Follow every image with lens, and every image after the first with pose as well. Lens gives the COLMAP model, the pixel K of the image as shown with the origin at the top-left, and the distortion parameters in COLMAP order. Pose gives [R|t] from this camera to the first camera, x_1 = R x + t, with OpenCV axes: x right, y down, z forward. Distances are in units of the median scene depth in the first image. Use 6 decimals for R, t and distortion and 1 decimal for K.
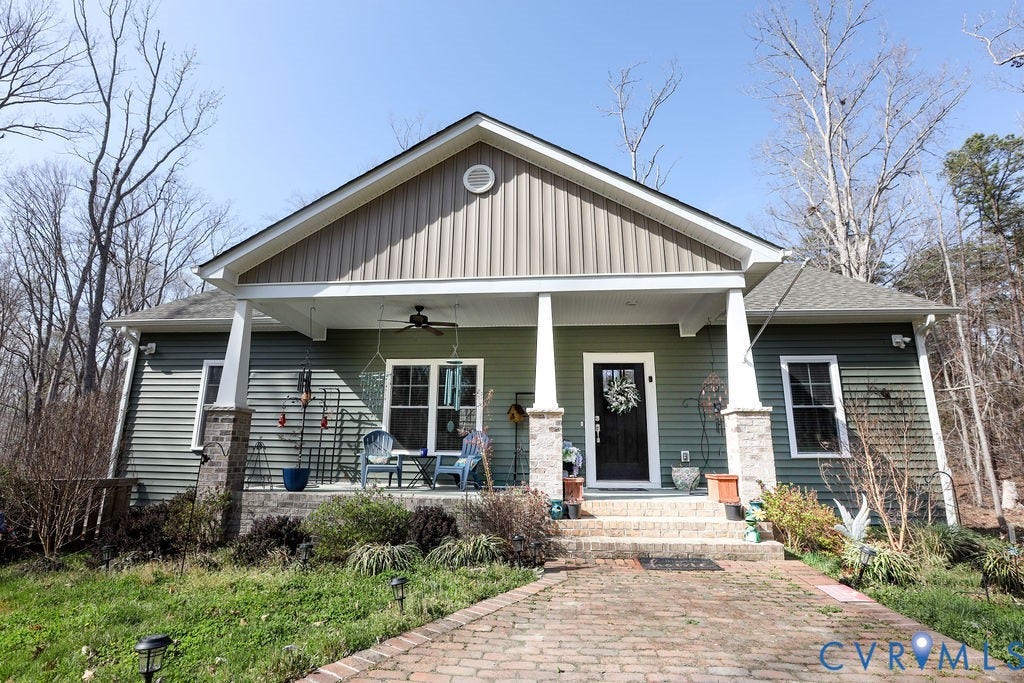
lens RADIAL K [[488.3, 0, 501.3], [0, 488.3, 341.7], [0, 0, 1]] dist [-0.057681, 0.025229]
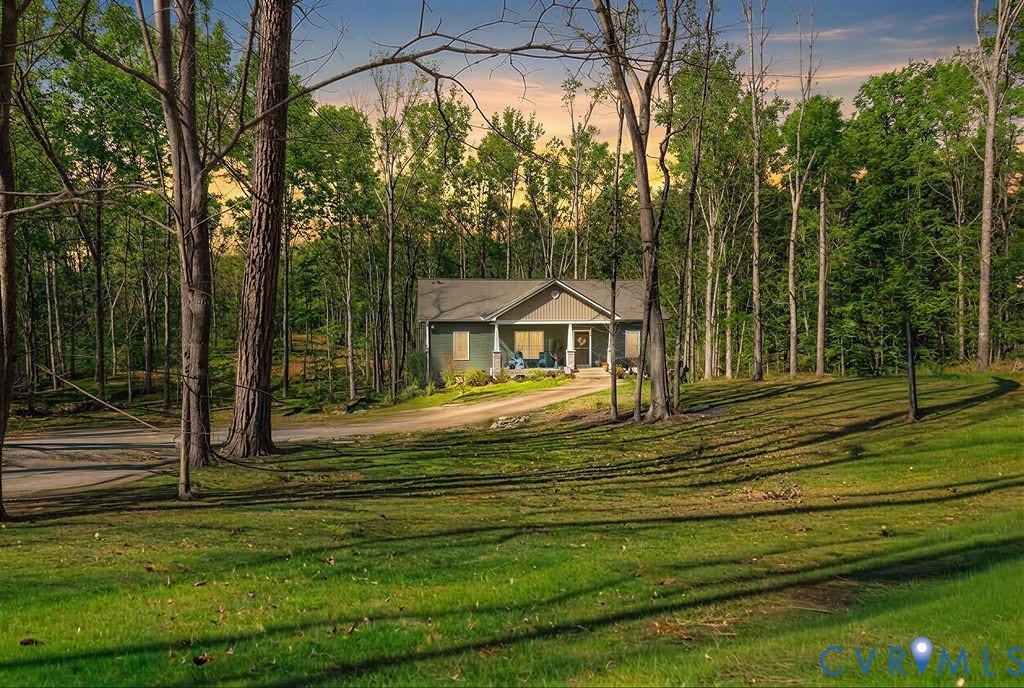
lens RADIAL K [[782.8, 0, 515.4], [0, 782.8, 338.5], [0, 0, 1]] dist [-0.044831, 0.135287]
pose [[0.967634, -0.018760, 0.251658, -1.812390], [-0.042184, 0.971177, 0.234597, -1.341237], [-0.248805, -0.237620, 0.938953, -4.616303]]
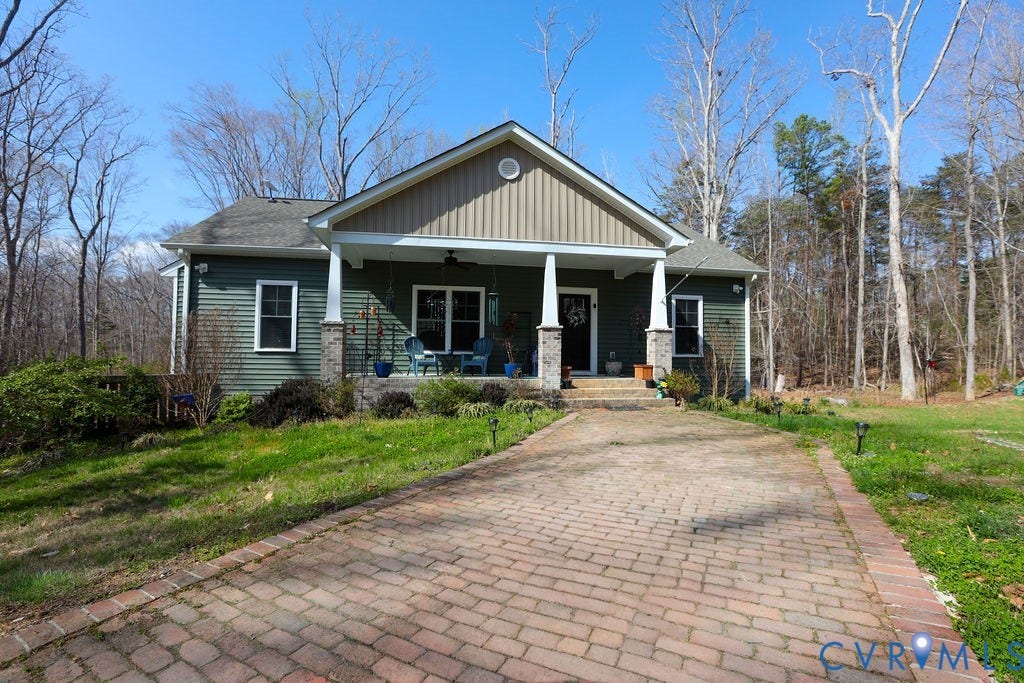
lens RADIAL K [[465.4, 0, 513.5], [0, 465.4, 340.4], [0, 0, 1]] dist [-0.053720, 0.021135]
pose [[0.964453, 0.008962, 0.264102, -0.354506], [-0.059575, 0.981069, 0.184265, -0.077376], [-0.257451, -0.193449, 0.946730, -0.373675]]
